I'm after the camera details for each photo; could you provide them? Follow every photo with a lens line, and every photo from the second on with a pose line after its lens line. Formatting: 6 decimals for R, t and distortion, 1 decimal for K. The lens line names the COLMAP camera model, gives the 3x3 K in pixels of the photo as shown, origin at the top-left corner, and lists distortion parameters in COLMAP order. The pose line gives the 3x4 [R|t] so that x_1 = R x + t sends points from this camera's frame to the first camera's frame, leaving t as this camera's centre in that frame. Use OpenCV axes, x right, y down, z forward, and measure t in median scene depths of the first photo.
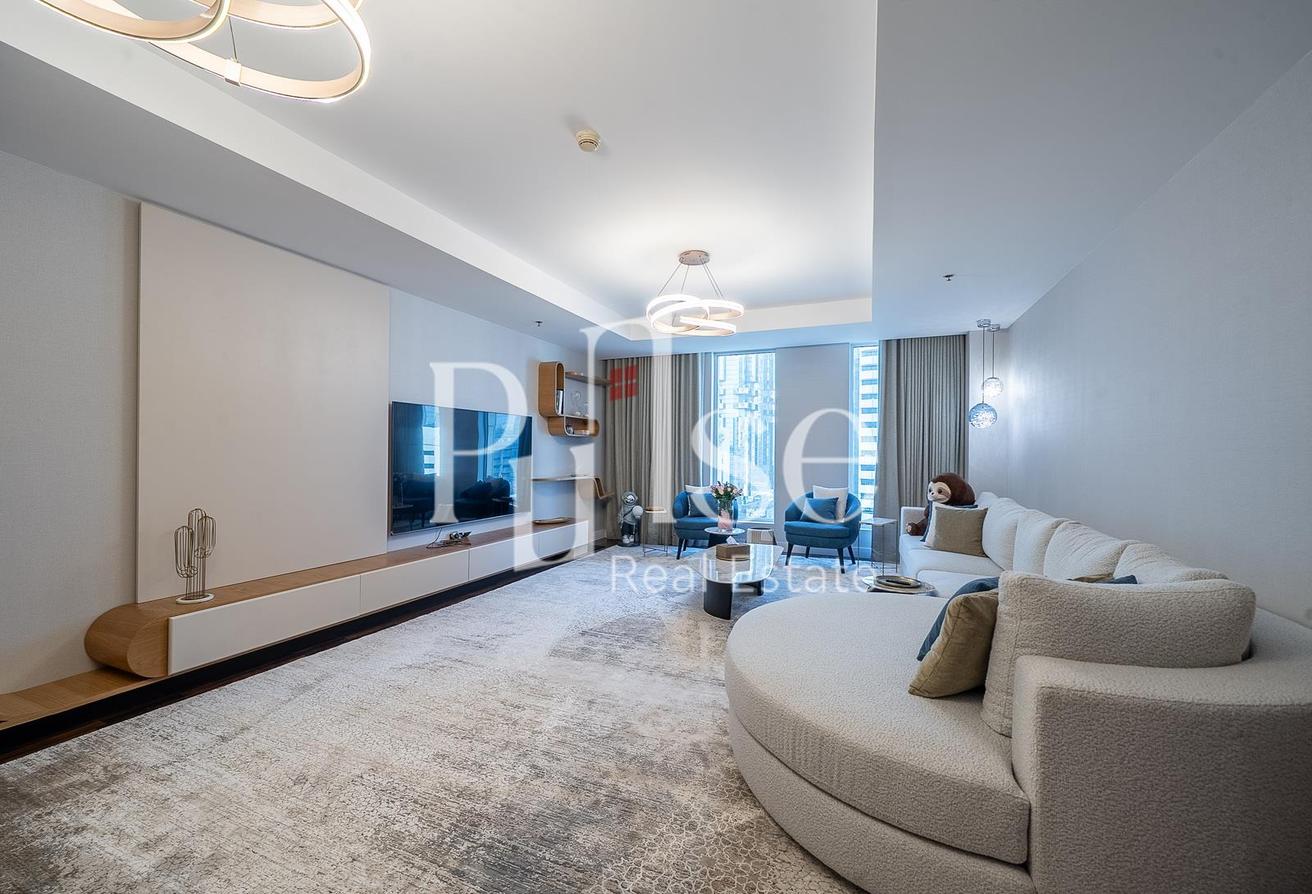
lens RADIAL K [[529.7, 0, 656.0], [0, 529.7, 447.0], [0, 0, 1]] dist [-0.012751, -0.000070]
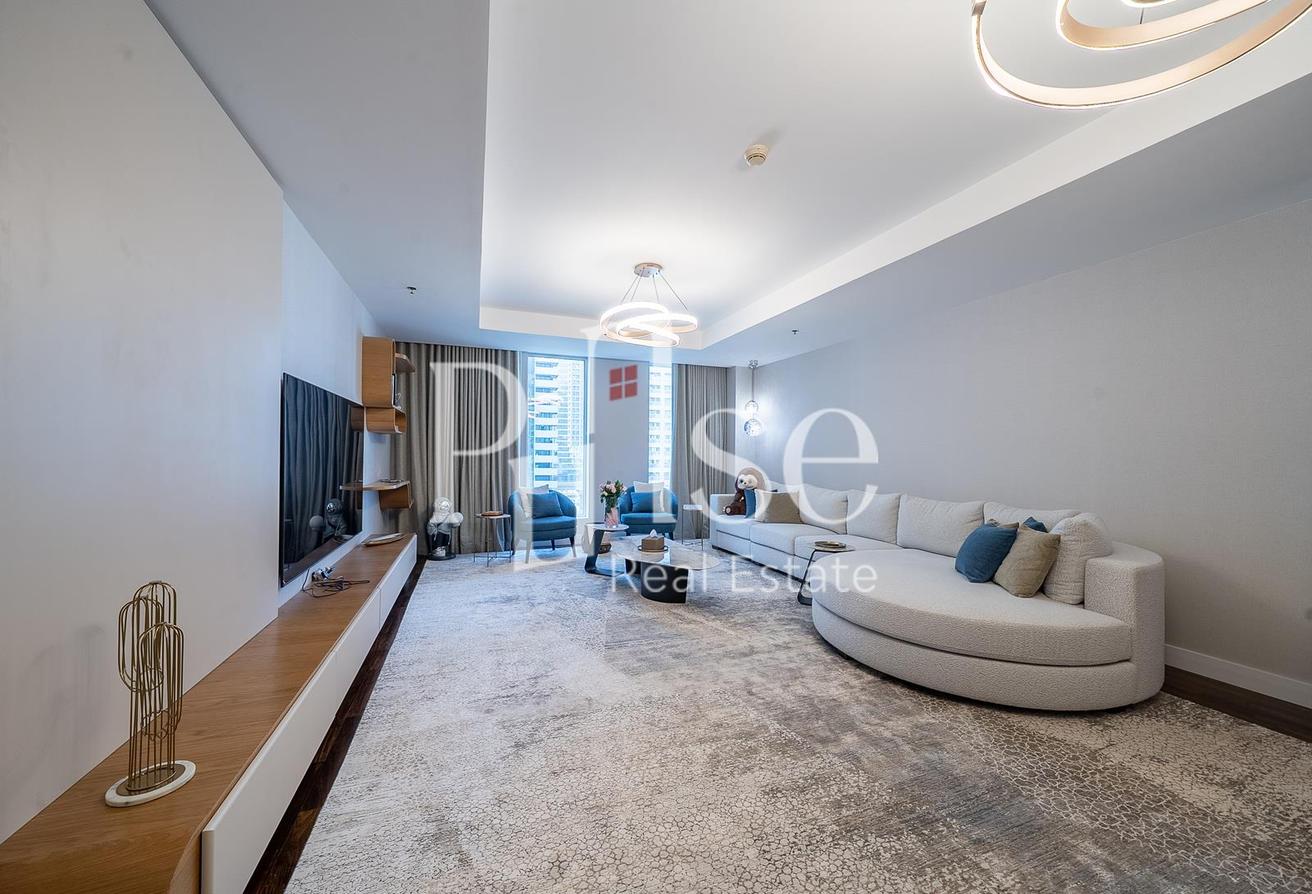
lens RADIAL K [[491.0, 0, 656.0], [0, 491.0, 447.0], [0, 0, 1]] dist [0.000401, 0.000106]
pose [[0.720028, 0.006148, 0.693918, -0.477763], [-0.008758, 0.999962, 0.000228, -0.003848], [-0.693890, -0.006242, 0.720054, 0.219848]]
